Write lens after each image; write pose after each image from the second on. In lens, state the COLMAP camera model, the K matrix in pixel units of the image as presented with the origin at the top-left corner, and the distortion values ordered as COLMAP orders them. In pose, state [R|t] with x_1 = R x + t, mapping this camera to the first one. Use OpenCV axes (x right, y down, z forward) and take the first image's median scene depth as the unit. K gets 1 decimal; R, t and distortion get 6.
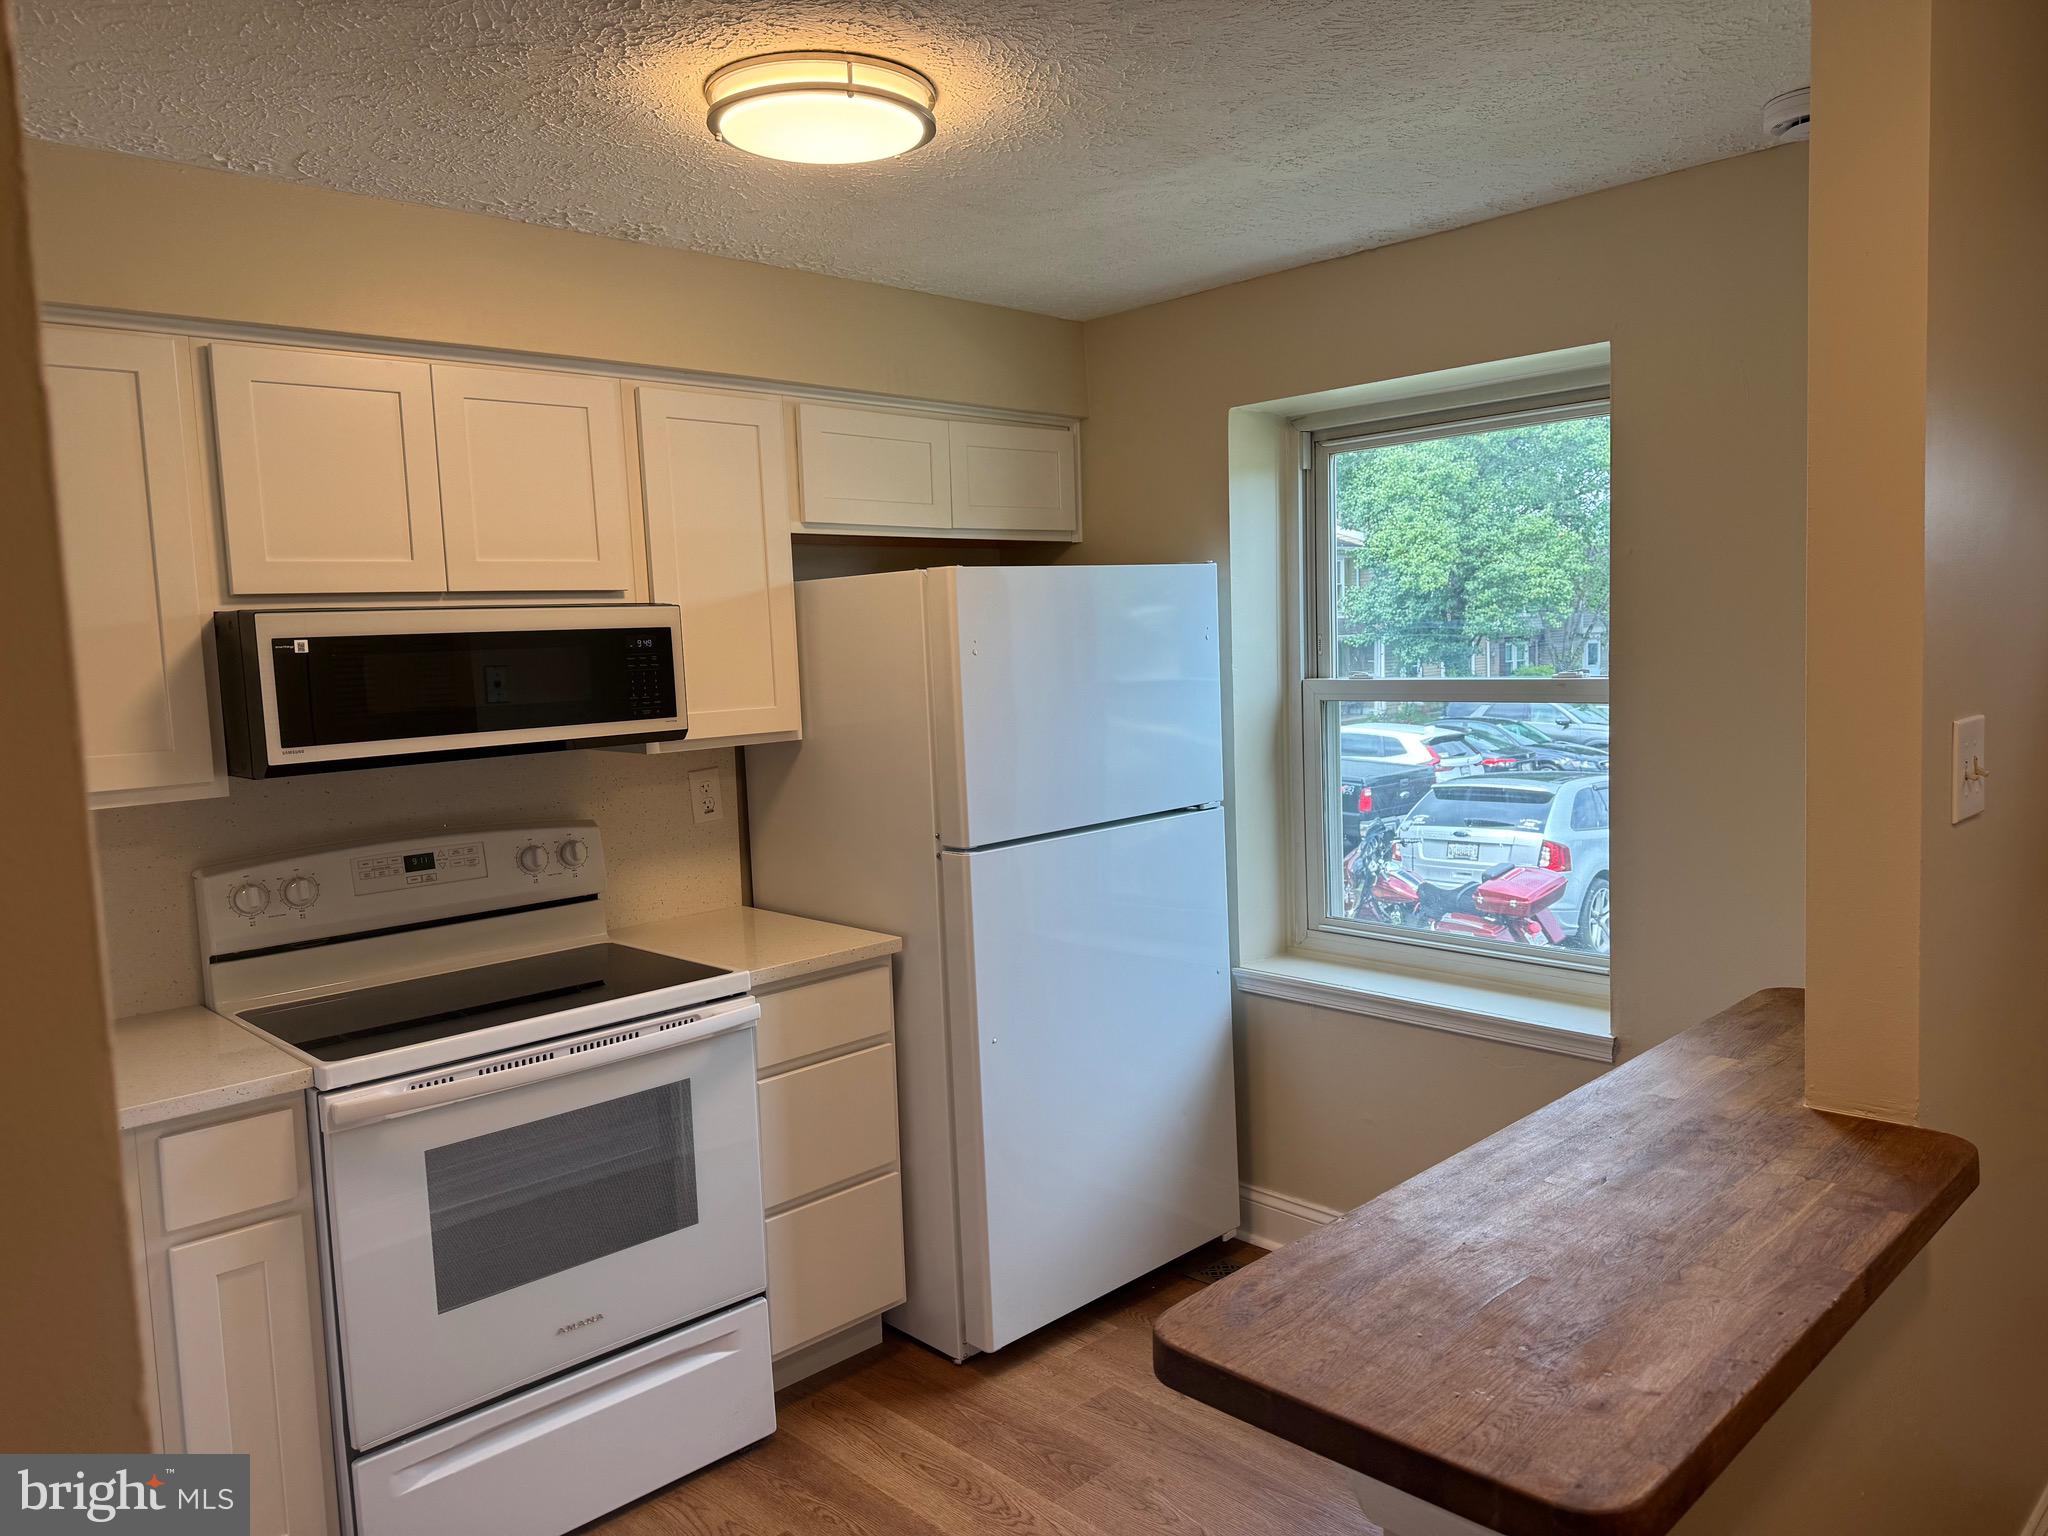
lens RADIAL K [[1428.6, 0, 1074.3], [0, 1428.6, 751.1], [0, 0, 1]] dist [0.061037, -0.102589]
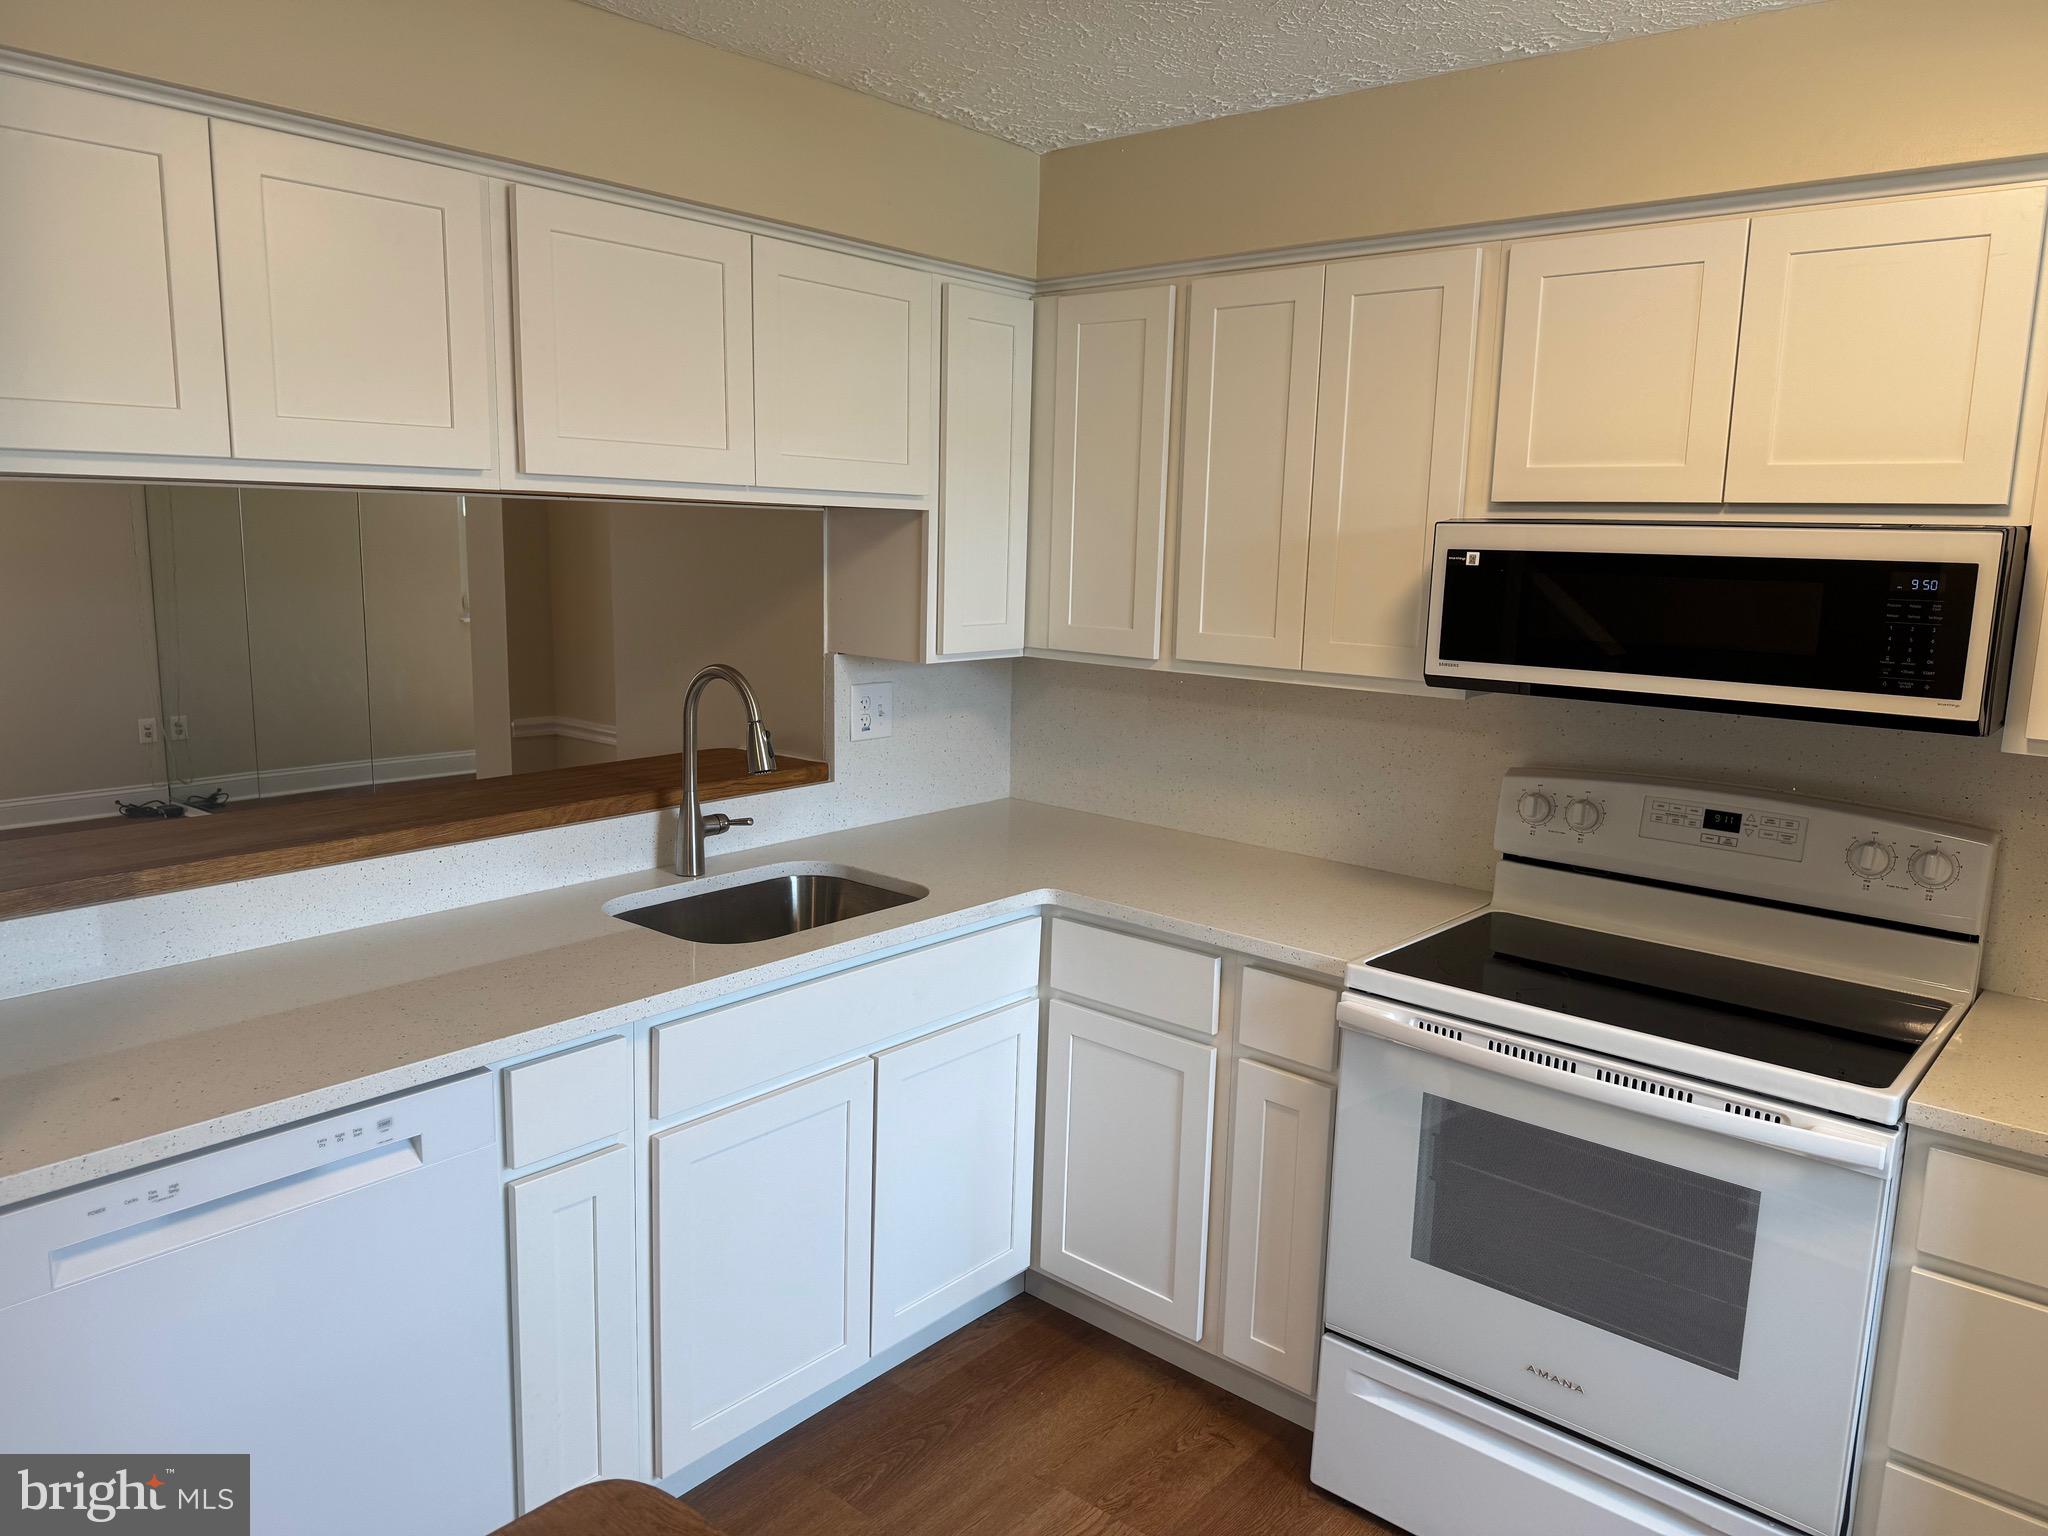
lens RADIAL K [[1399.2, 0, 1024.0], [0, 1399.2, 768.0], [0, 0, 1]] dist [0.111703, -0.214664]
pose [[0.068118, 0.205609, -0.976261, 0.334804], [-0.111624, 0.973960, 0.197336, -0.073759], [0.991413, 0.095532, 0.089295, 0.515750]]
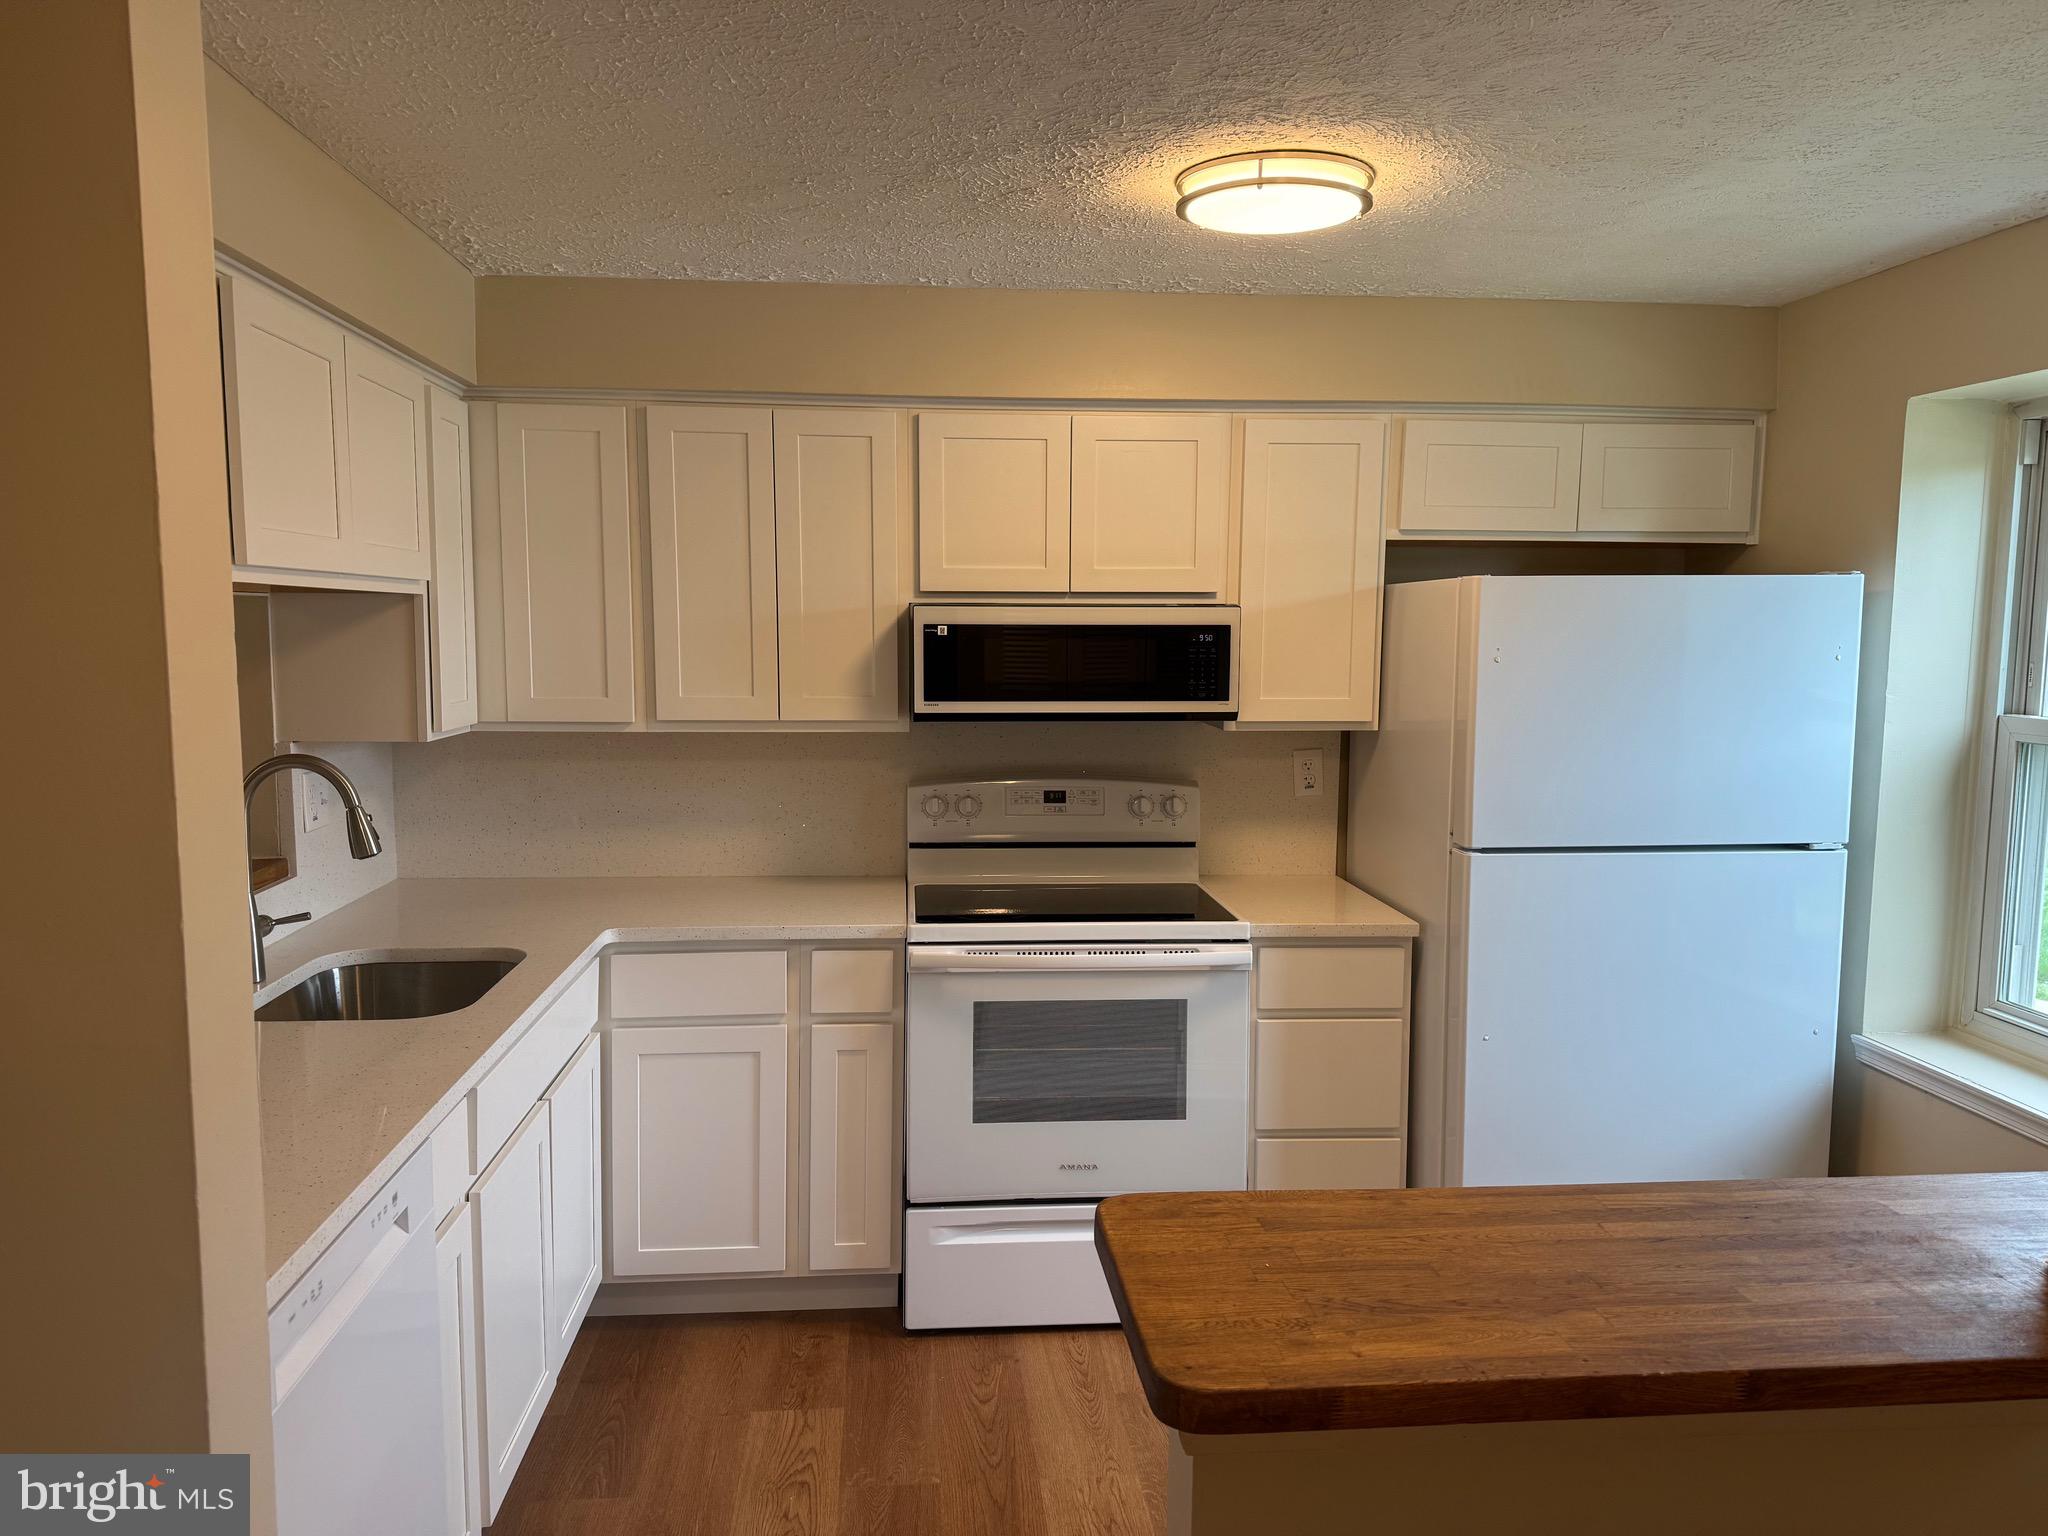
lens RADIAL K [[1399.2, 0, 1024.0], [0, 1399.2, 768.0], [0, 0, 1]] dist [0.111703, -0.214664]
pose [[0.759443, 0.107581, -0.641617, 0.342947], [-0.089493, 0.994132, 0.060760, -0.024047], [0.644389, 0.011277, 0.764615, 0.005497]]
